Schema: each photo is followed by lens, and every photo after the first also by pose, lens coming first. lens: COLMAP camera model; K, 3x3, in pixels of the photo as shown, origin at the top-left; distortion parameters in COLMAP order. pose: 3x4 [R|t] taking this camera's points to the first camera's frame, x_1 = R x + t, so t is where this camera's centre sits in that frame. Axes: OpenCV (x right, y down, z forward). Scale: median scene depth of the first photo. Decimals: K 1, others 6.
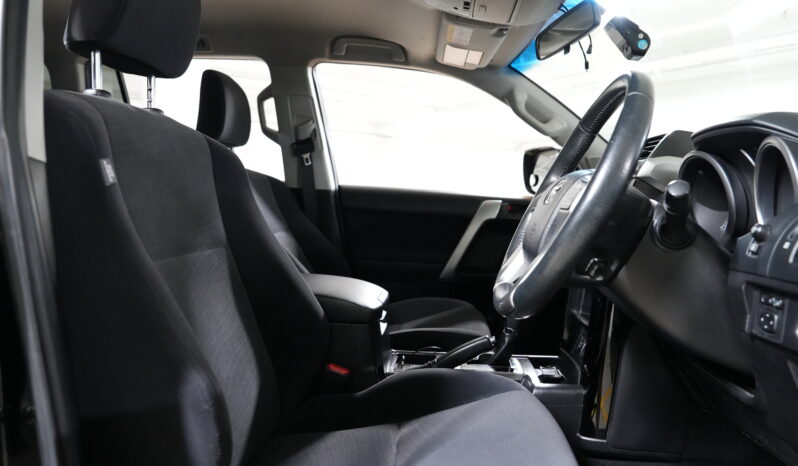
lens RADIAL K [[544.3, 0, 398.4], [0, 544.3, 229.1], [0, 0, 1]] dist [-0.108644, 0.073616]
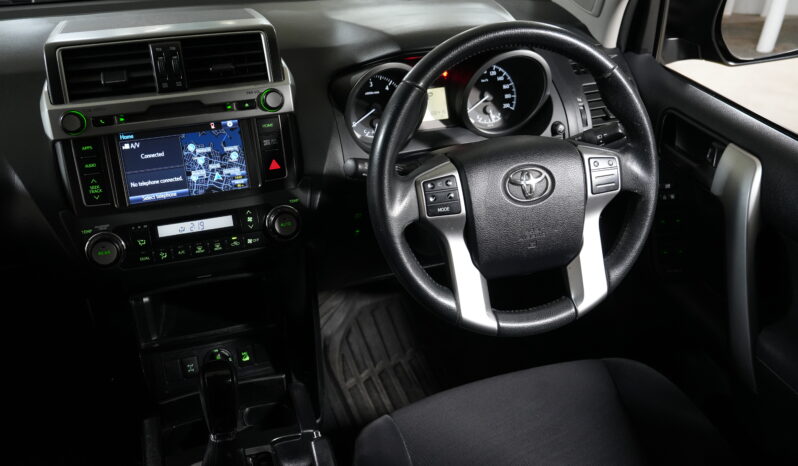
lens RADIAL K [[719.1, 0, 397.8], [0, 719.1, 240.0], [0, 0, 1]] dist [-0.036465, 0.086072]
pose [[-0.389241, -0.554026, 0.735898, -0.222101], [0.018456, 0.794052, 0.607570, -0.304643], [-0.920951, 0.250073, -0.298853, 0.688957]]
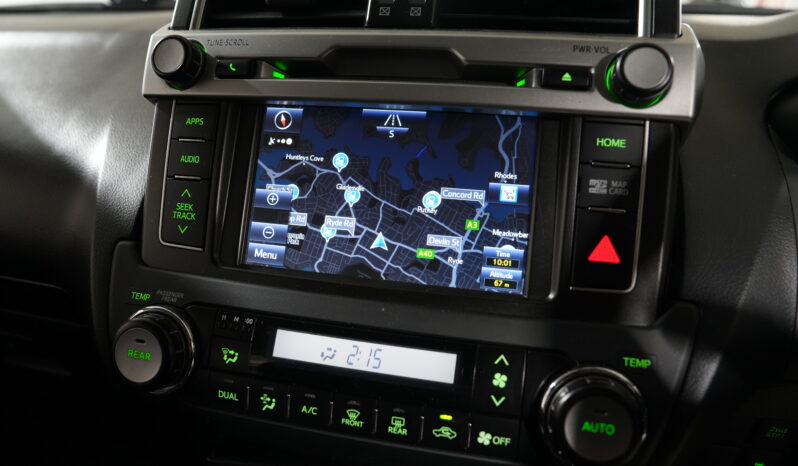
lens RADIAL K [[544.3, 0, 397.7], [0, 544.3, 232.4], [0, 0, 1]] dist [-0.108644, 0.073616]
pose [[0.138823, -0.420093, 0.896800, 0.106052], [0.053127, 0.907423, 0.416846, -0.091493], [-0.988891, -0.010224, 0.148290, 0.633006]]
